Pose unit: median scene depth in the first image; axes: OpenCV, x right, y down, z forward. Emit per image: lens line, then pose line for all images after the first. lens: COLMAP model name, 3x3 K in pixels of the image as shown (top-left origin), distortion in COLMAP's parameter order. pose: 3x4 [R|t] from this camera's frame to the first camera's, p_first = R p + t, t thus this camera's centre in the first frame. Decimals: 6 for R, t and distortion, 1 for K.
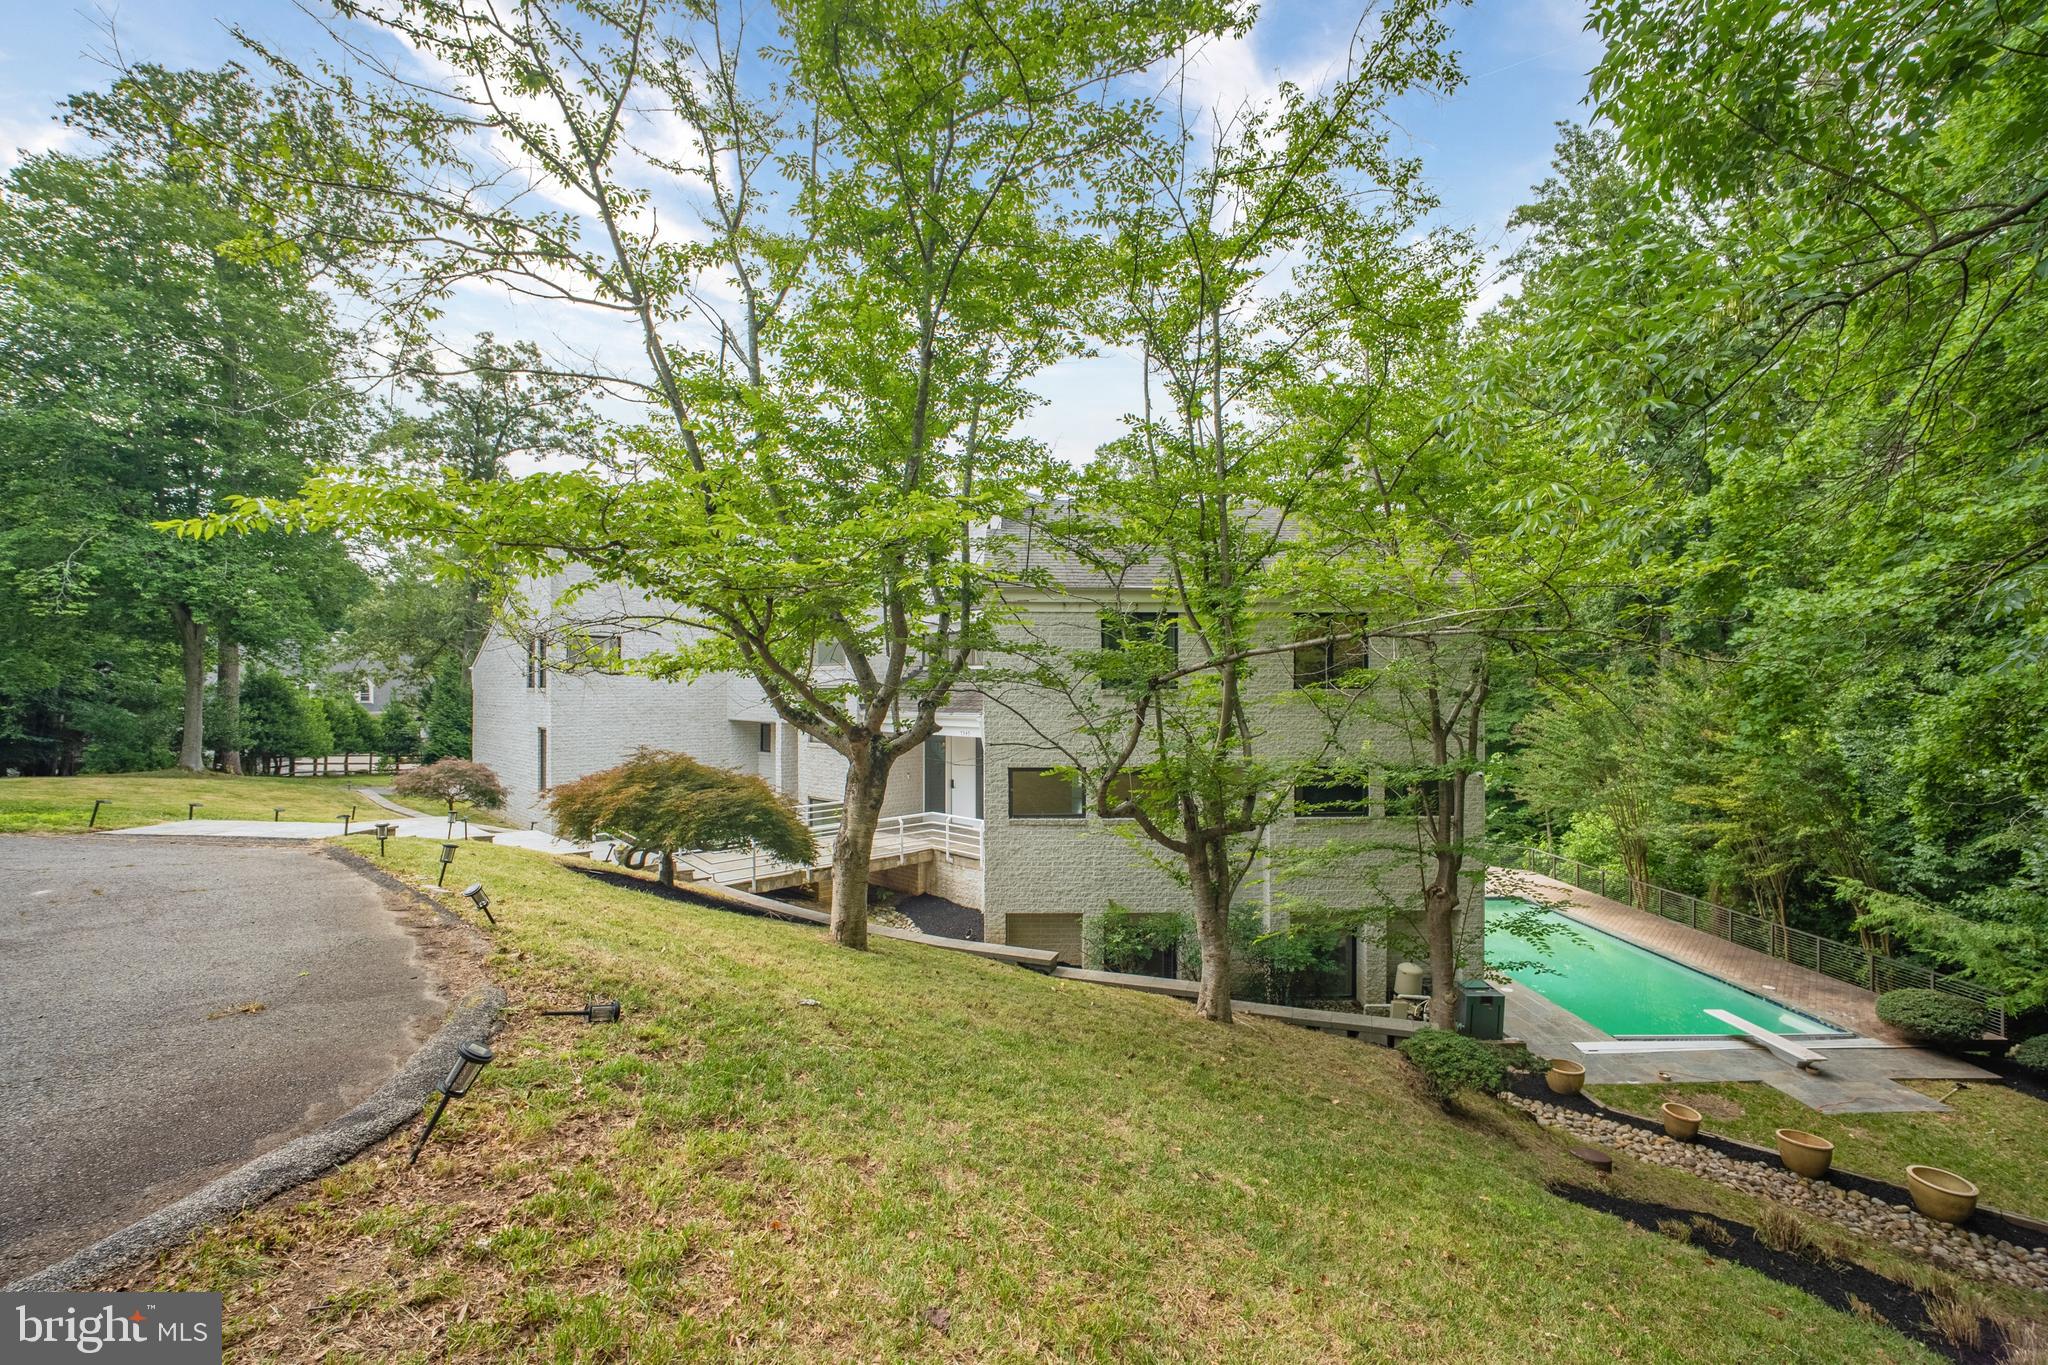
lens RADIAL K [[864.4, 0, 1026.6], [0, 864.4, 678.6], [0, 0, 1]] dist [-0.036477, 0.013925]
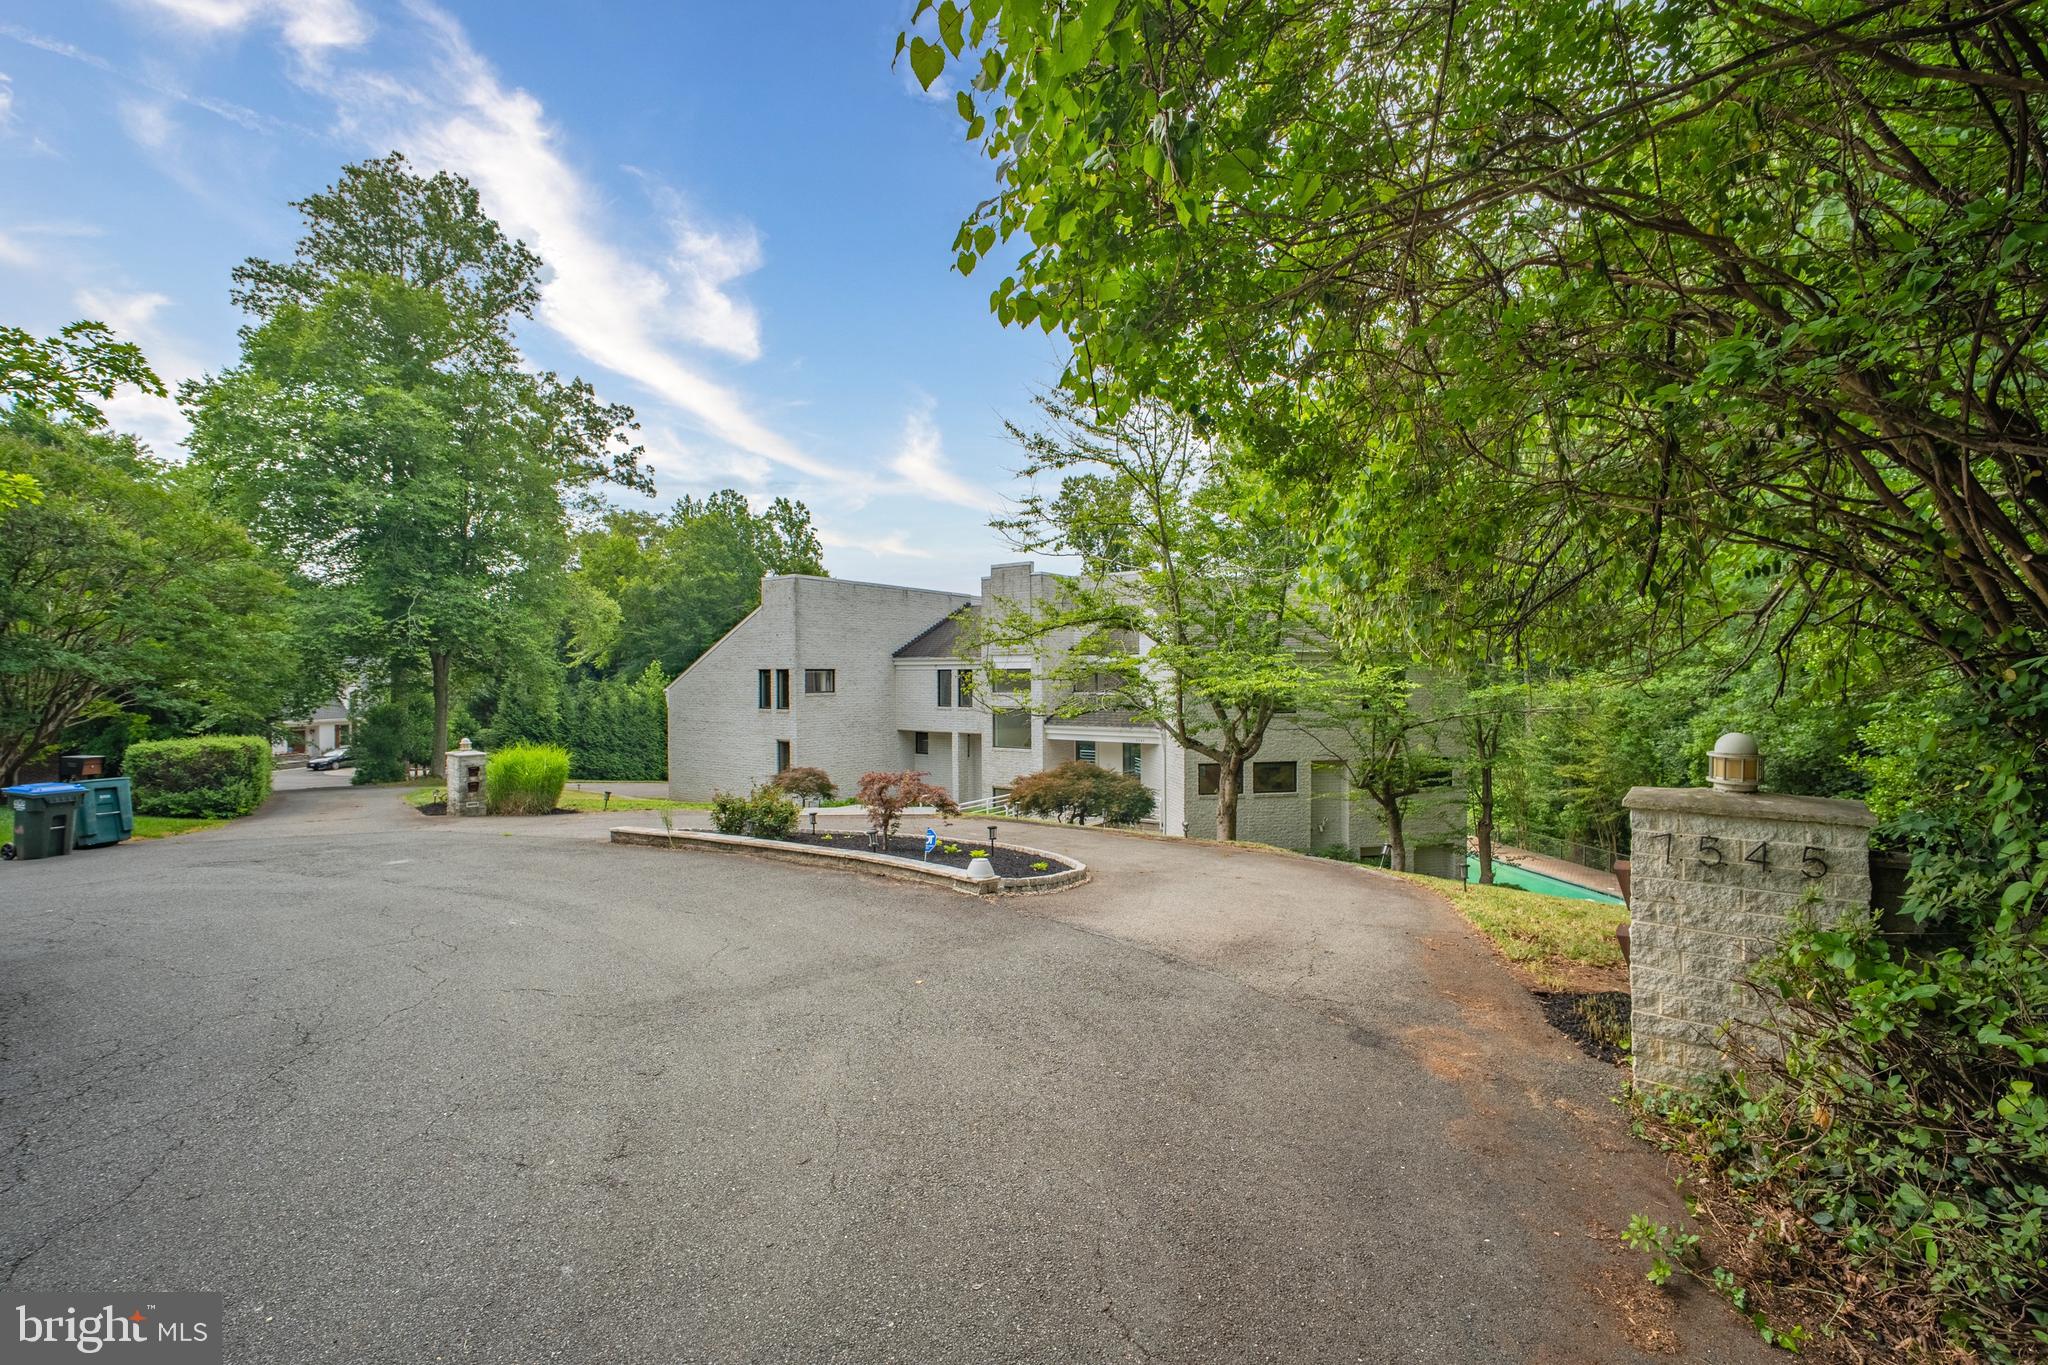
lens RADIAL K [[864.4, 0, 1026.6], [0, 864.4, 678.6], [0, 0, 1]] dist [-0.036477, 0.013925]
pose [[0.988156, -0.005549, 0.153352, -0.393847], [0.003368, 0.999890, 0.014478, -0.053234], [-0.153415, -0.013790, 0.988066, -0.358016]]
